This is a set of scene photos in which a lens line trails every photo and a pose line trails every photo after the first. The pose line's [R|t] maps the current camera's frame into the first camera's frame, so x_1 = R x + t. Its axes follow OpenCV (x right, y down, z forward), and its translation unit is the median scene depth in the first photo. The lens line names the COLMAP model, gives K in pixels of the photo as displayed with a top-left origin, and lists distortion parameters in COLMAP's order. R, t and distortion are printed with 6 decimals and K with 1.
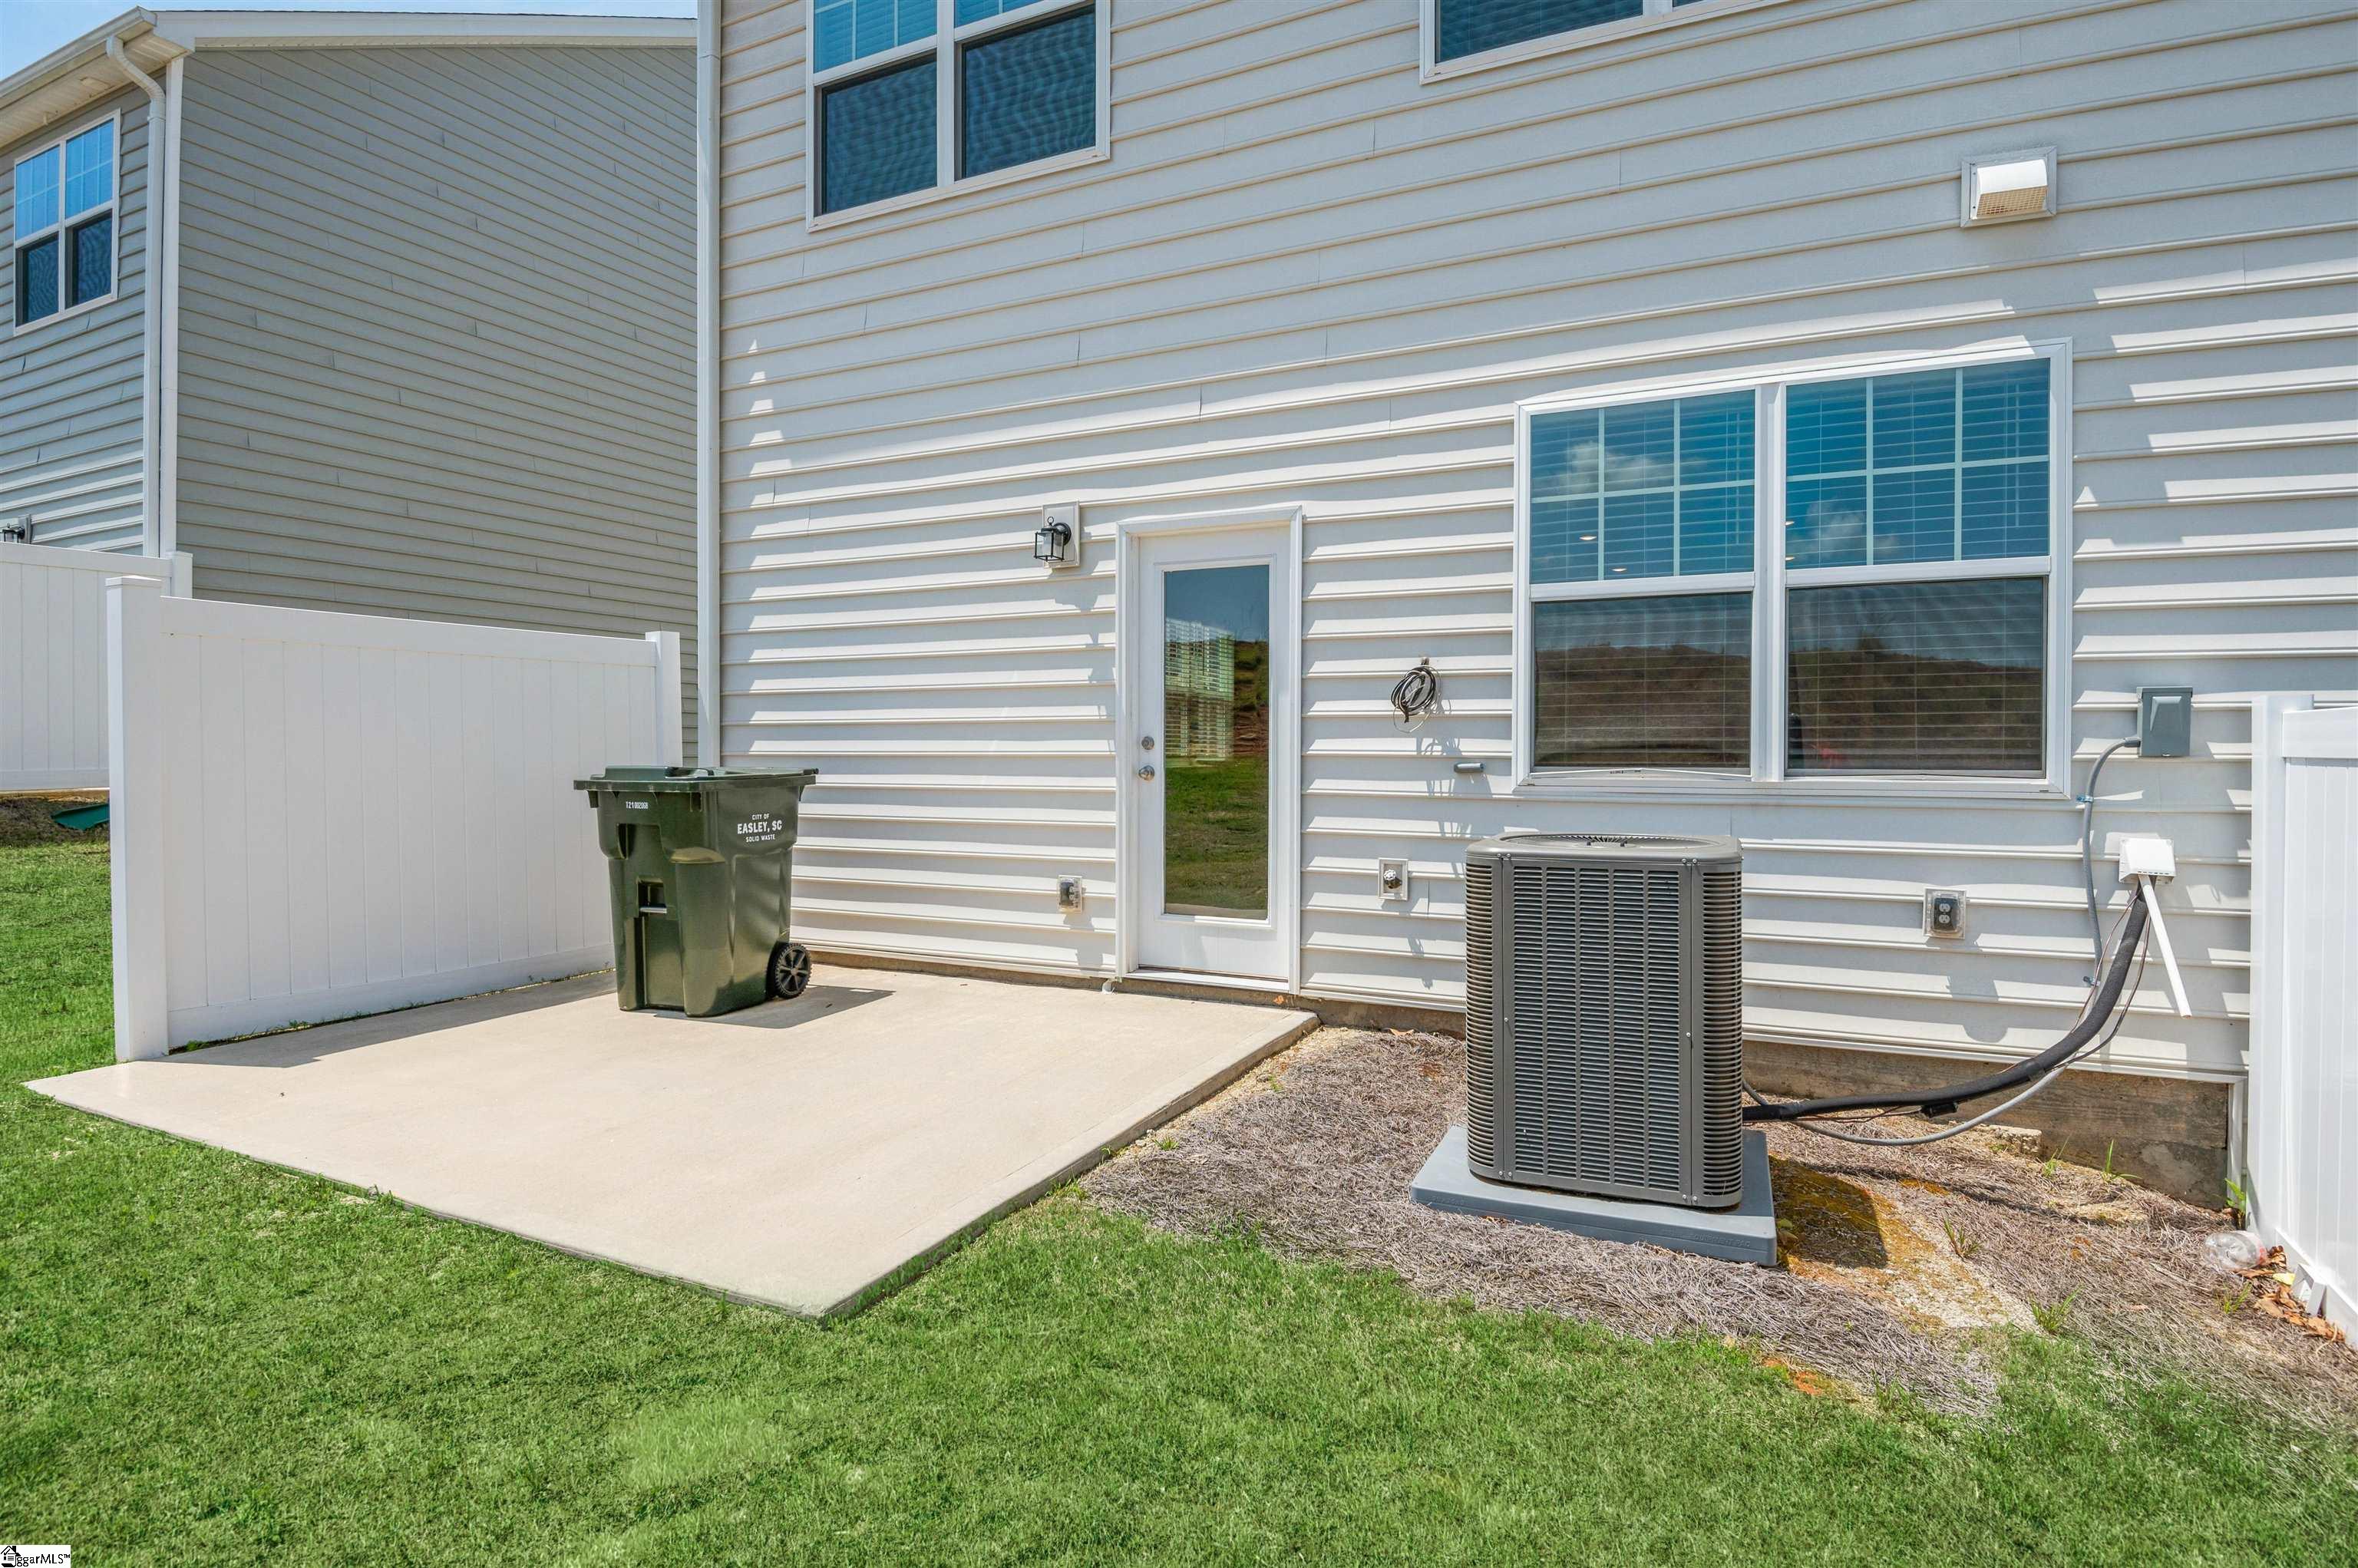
lens RADIAL K [[1251.7, 0, 1182.9], [0, 1251.7, 751.6], [0, 0, 1]] dist [0.015985, -0.036418]
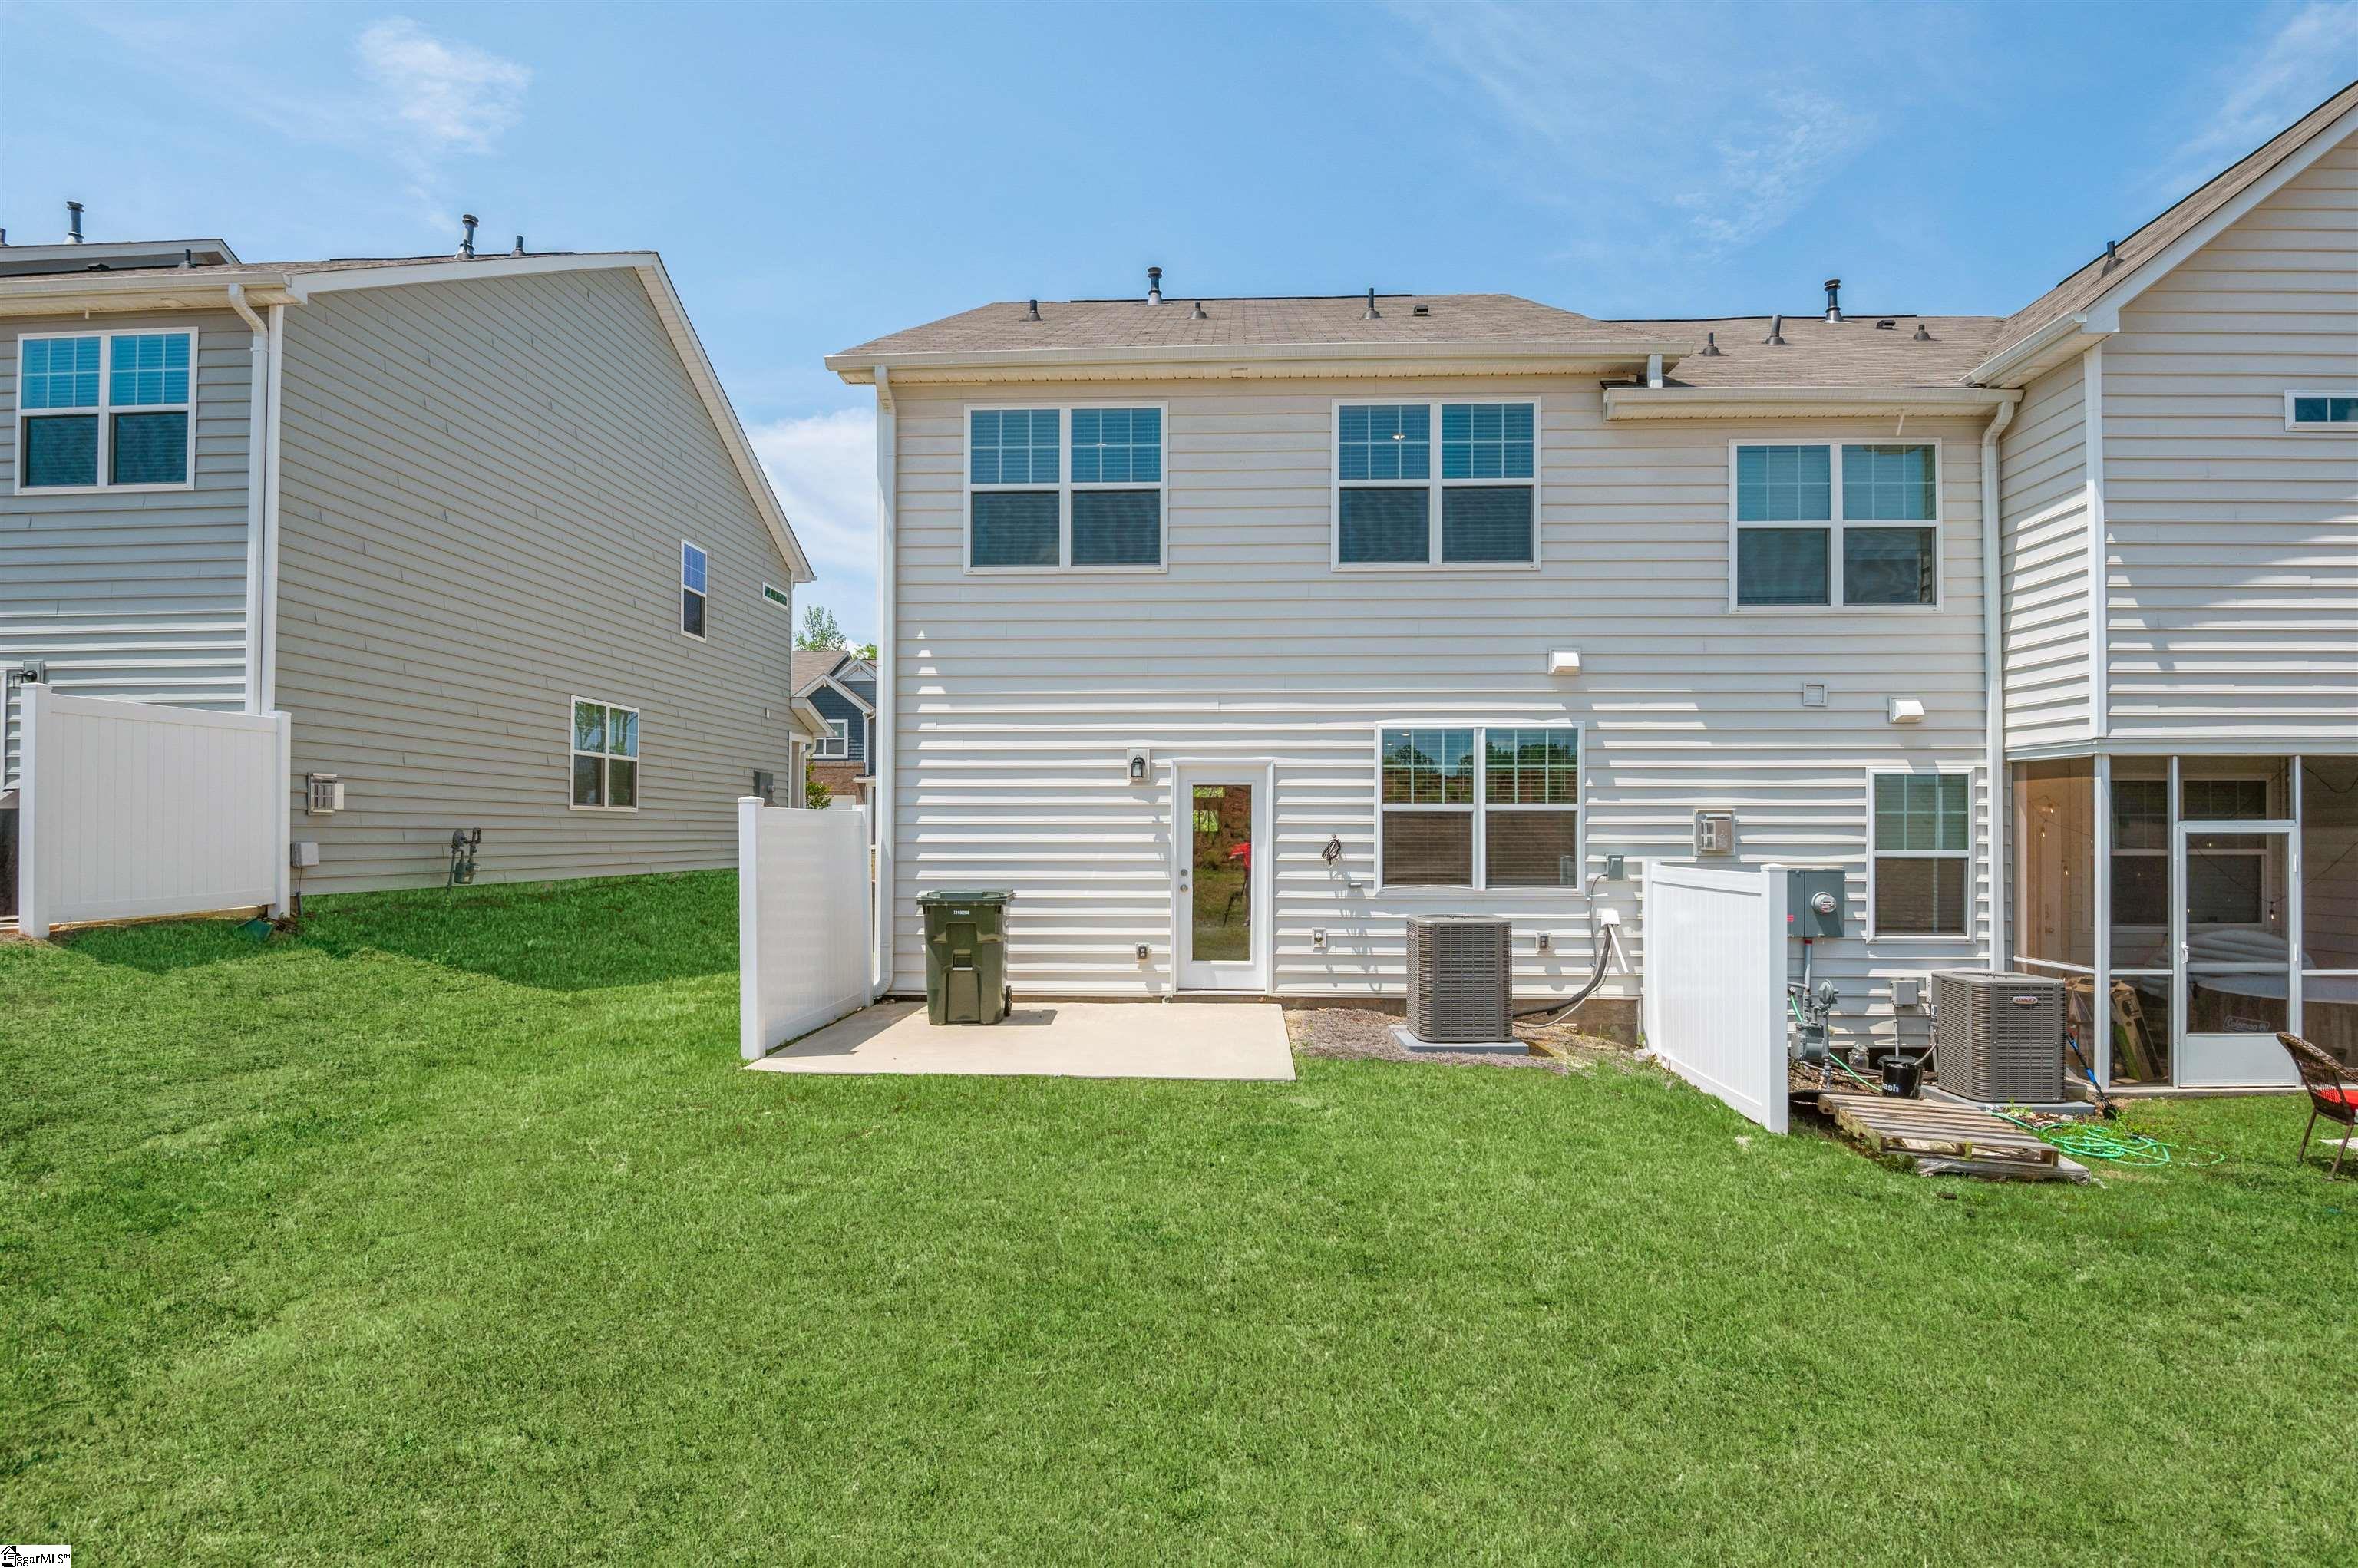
lens RADIAL K [[1200.6, 0, 1187.9], [0, 1200.6, 792.0], [0, 0, 1]] dist [0.006523, -0.011038]
pose [[0.915064, 0.010071, 0.403184, -0.880045], [0.001033, 0.999626, -0.027314, -0.092240], [-0.403308, 0.025410, 0.914711, -0.802757]]
